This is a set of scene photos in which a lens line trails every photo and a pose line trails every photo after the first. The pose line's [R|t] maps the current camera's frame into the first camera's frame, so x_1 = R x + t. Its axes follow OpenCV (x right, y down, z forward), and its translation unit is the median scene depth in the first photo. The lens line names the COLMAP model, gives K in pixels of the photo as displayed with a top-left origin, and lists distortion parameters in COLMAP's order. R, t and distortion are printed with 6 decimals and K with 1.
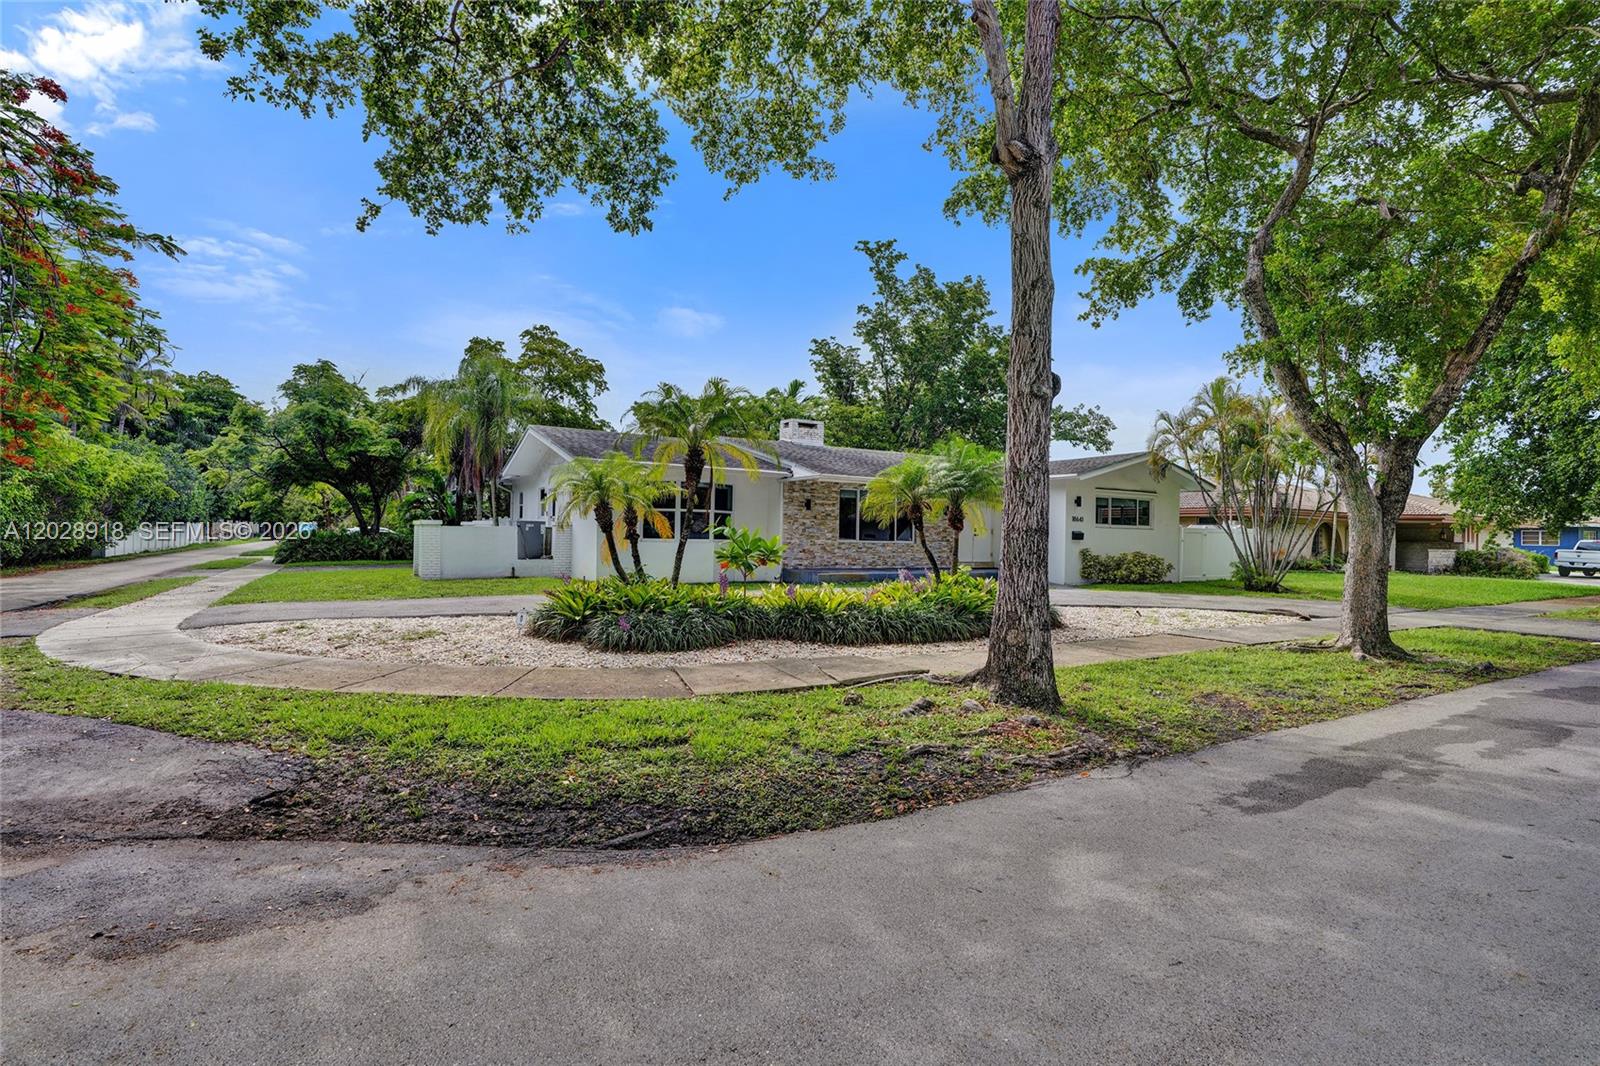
lens RADIAL K [[790.0, 0, 822.3], [0, 790.0, 532.8], [0, 0, 1]] dist [-0.023442, 0.000039]
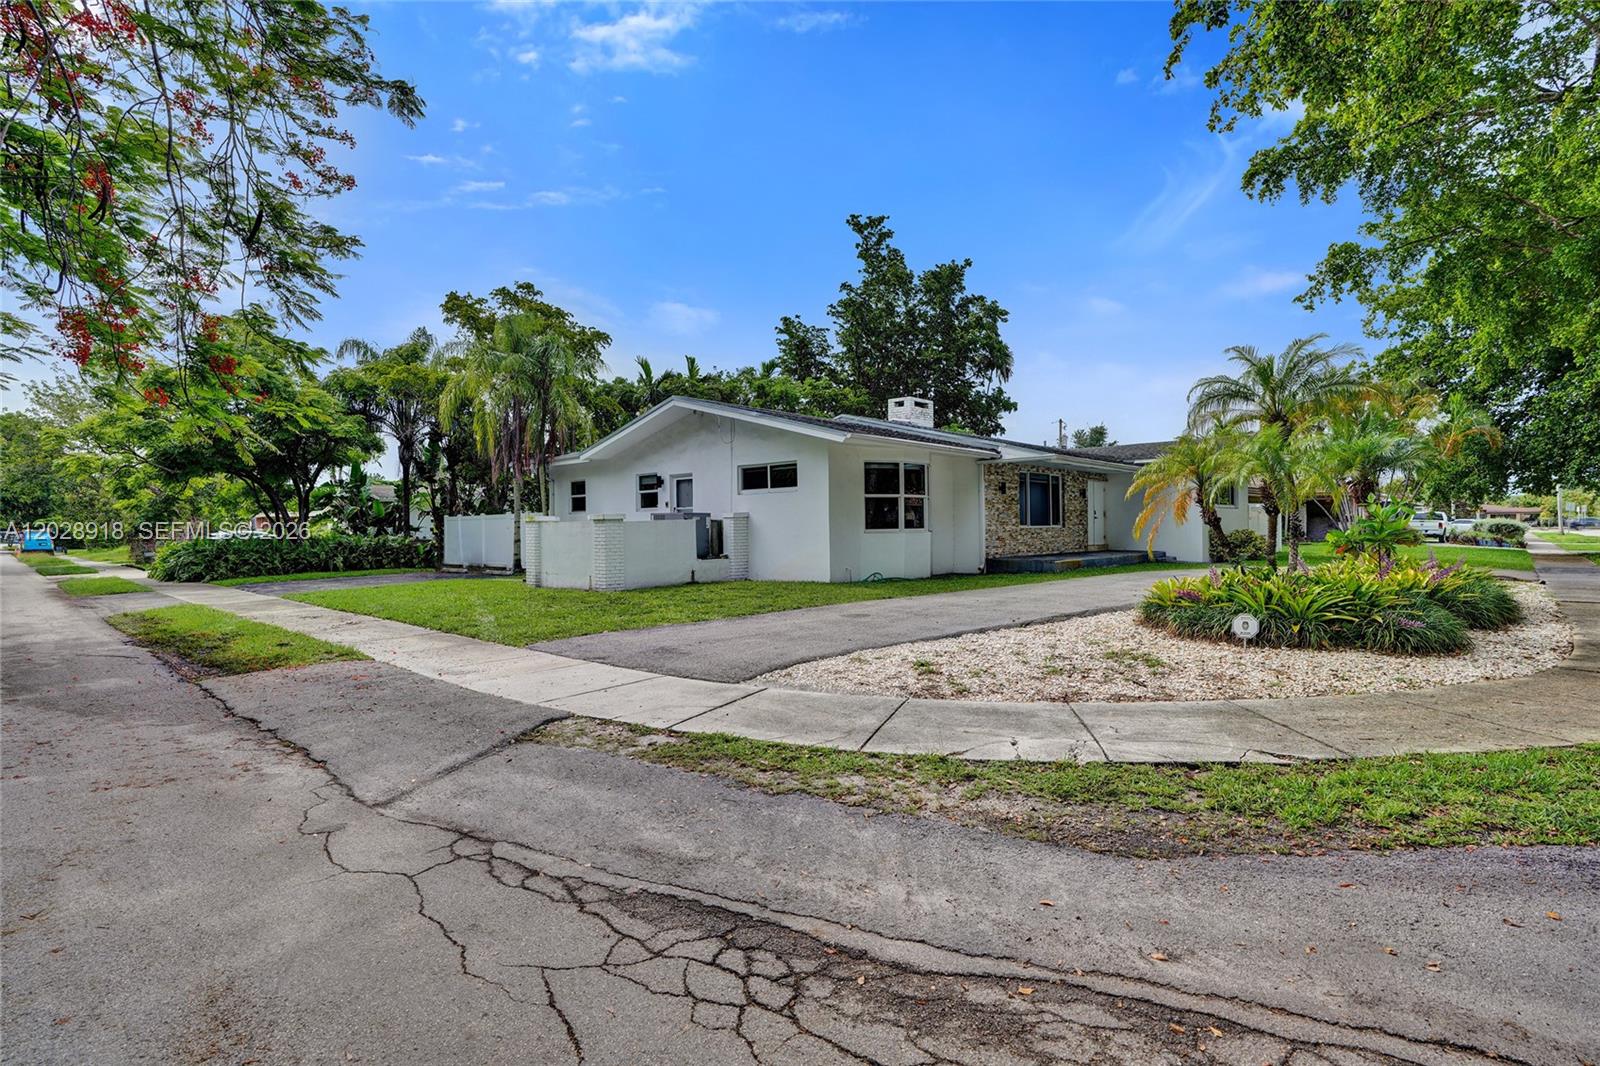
lens RADIAL K [[790.0, 0, 822.3], [0, 790.0, 532.8], [0, 0, 1]] dist [-0.023442, 0.000039]
pose [[0.957260, -0.030987, 0.287563, -0.363573], [0.027390, 0.999488, 0.016523, -0.003506], [-0.287927, -0.007940, 0.957619, 0.128132]]
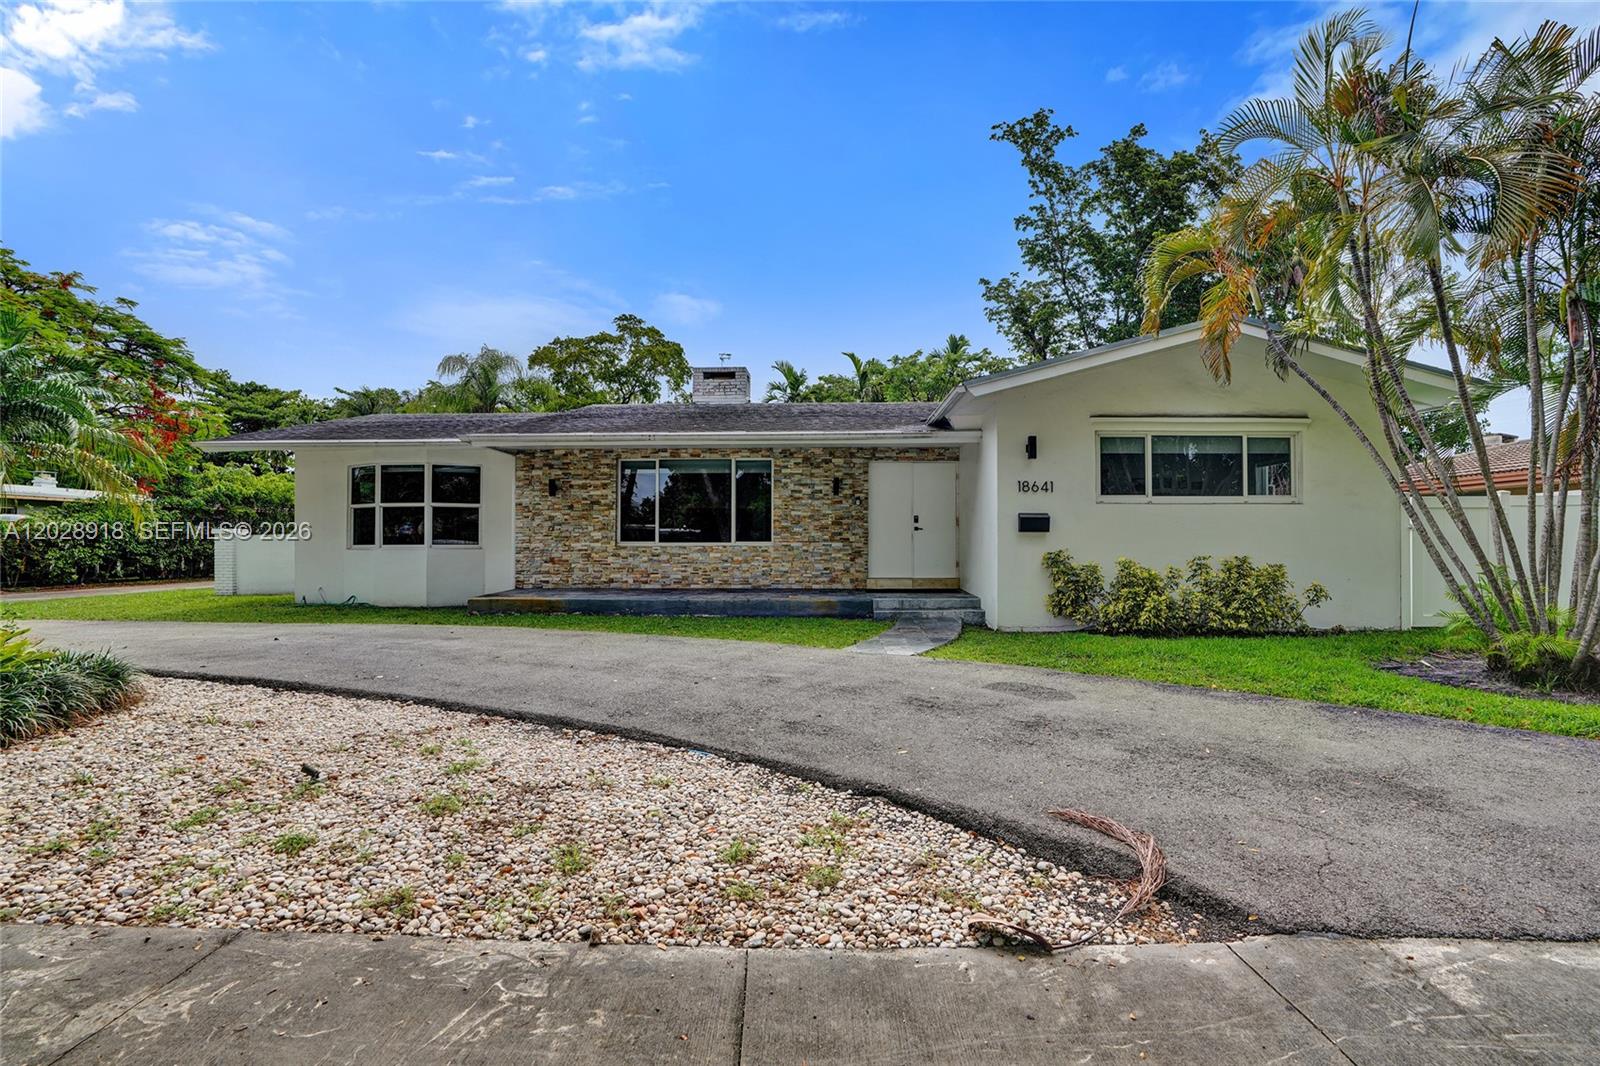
lens RADIAL K [[758.7, 0, 806.9], [0, 758.7, 532.4], [0, 0, 1]] dist [-0.068375, 0.027063]
pose [[0.832641, -0.026024, -0.553201, 0.362880], [0.020351, 0.999658, -0.016396, 0.010753], [0.553439, 0.002394, 0.832886, 0.451246]]
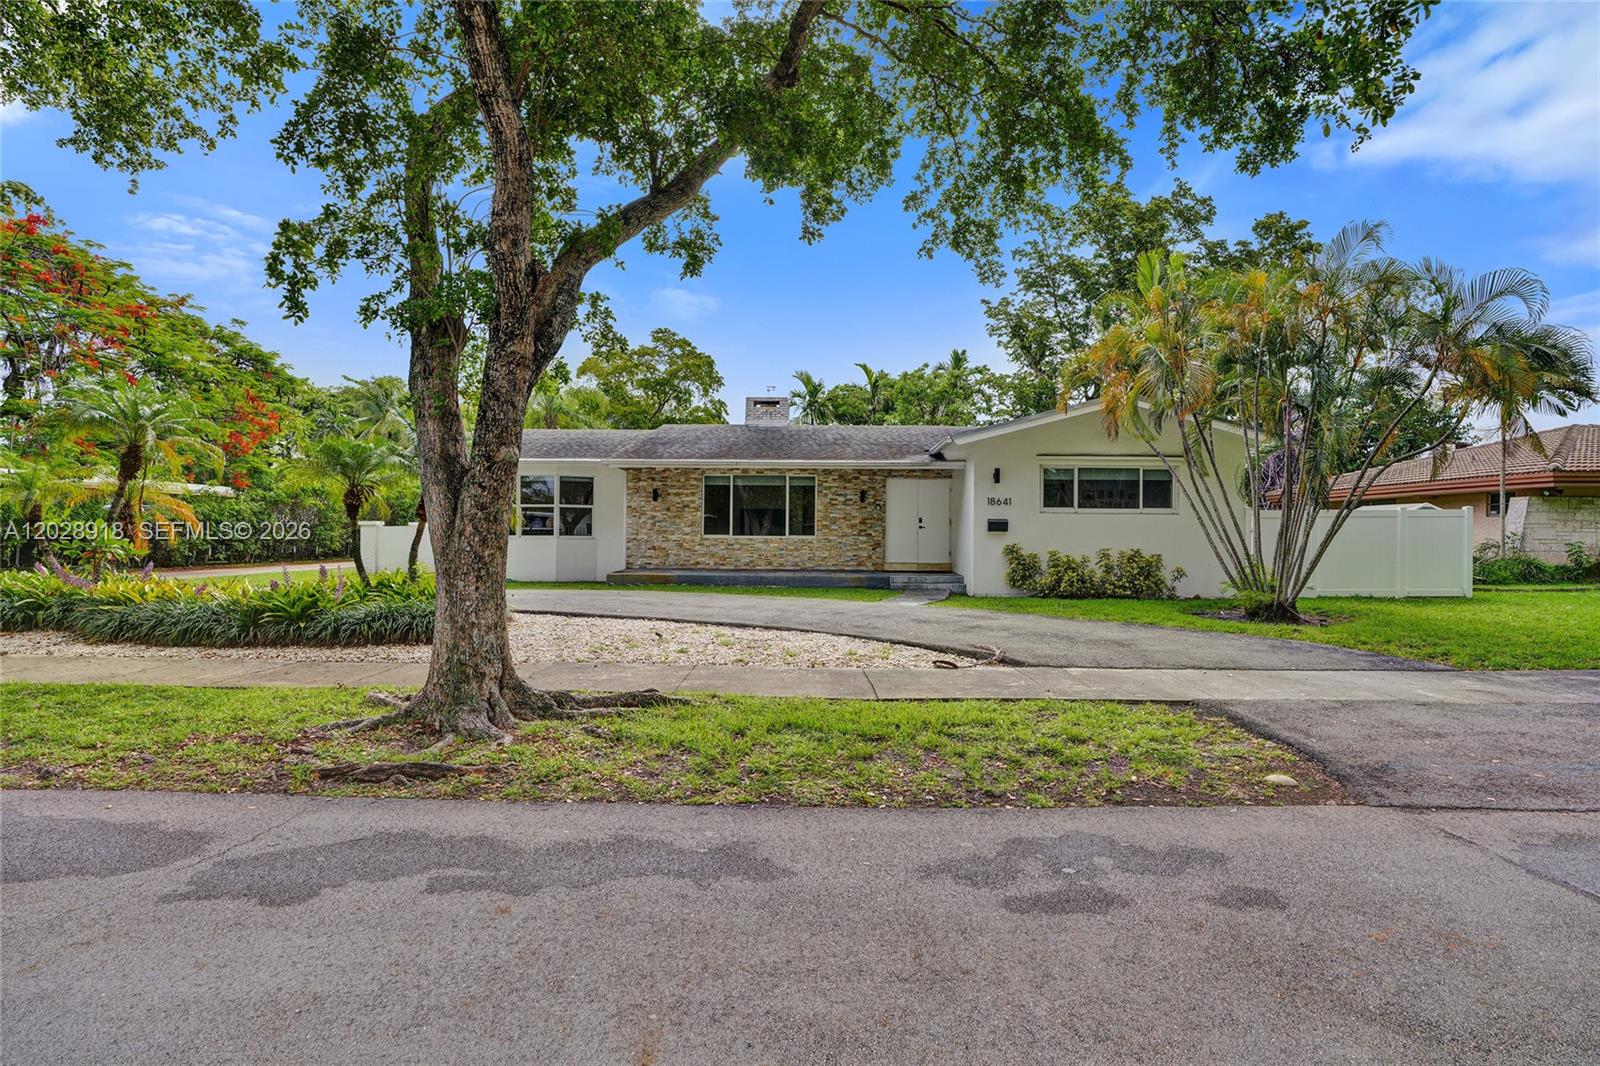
lens RADIAL K [[823.8, 0, 801.8], [0, 823.8, 523.0], [0, 0, 1]] dist [-0.056051, -0.000156]
pose [[0.831073, -0.018627, -0.555851, 0.461633], [0.011132, 0.999796, -0.016860, 0.009237], [0.556052, 0.007824, 0.831111, 0.248757]]
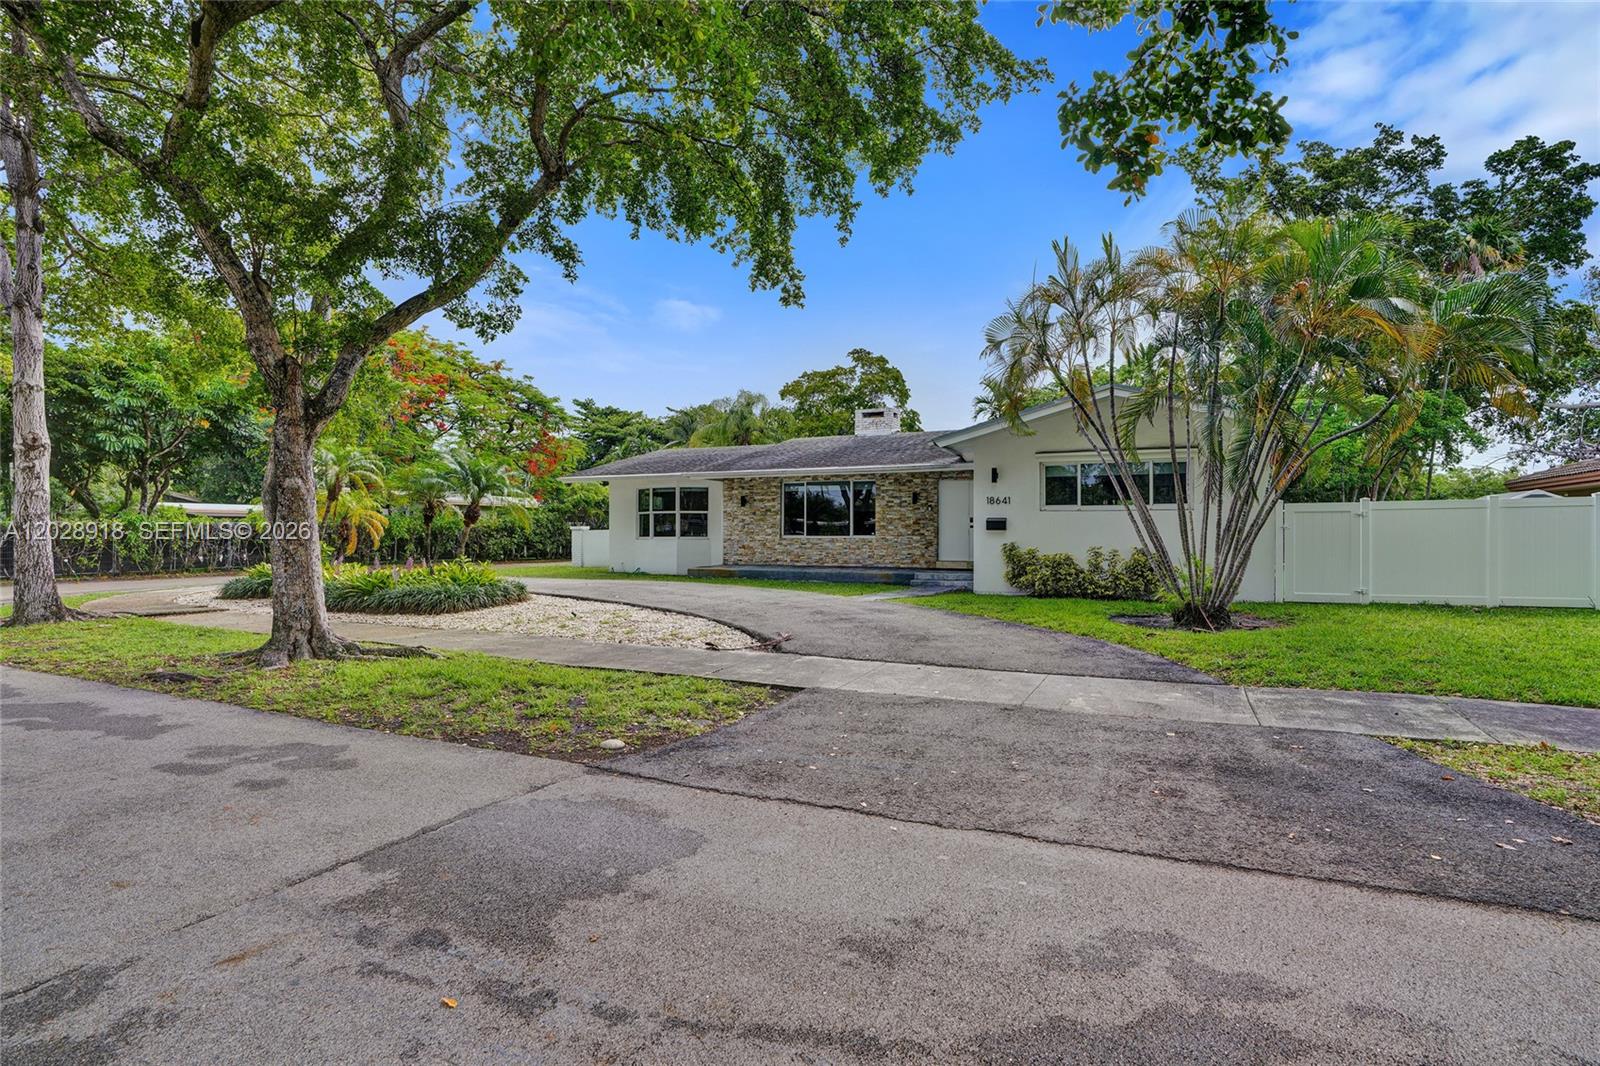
lens RADIAL K [[776.4, 0, 807.5], [0, 776.4, 529.6], [0, 0, 1]] dist [-0.068847, 0.021574]
pose [[0.546669, -0.021916, -0.837062, 0.640384], [0.015146, 0.999753, -0.016283, 0.013472], [0.837212, -0.003777, 0.546865, 0.388667]]
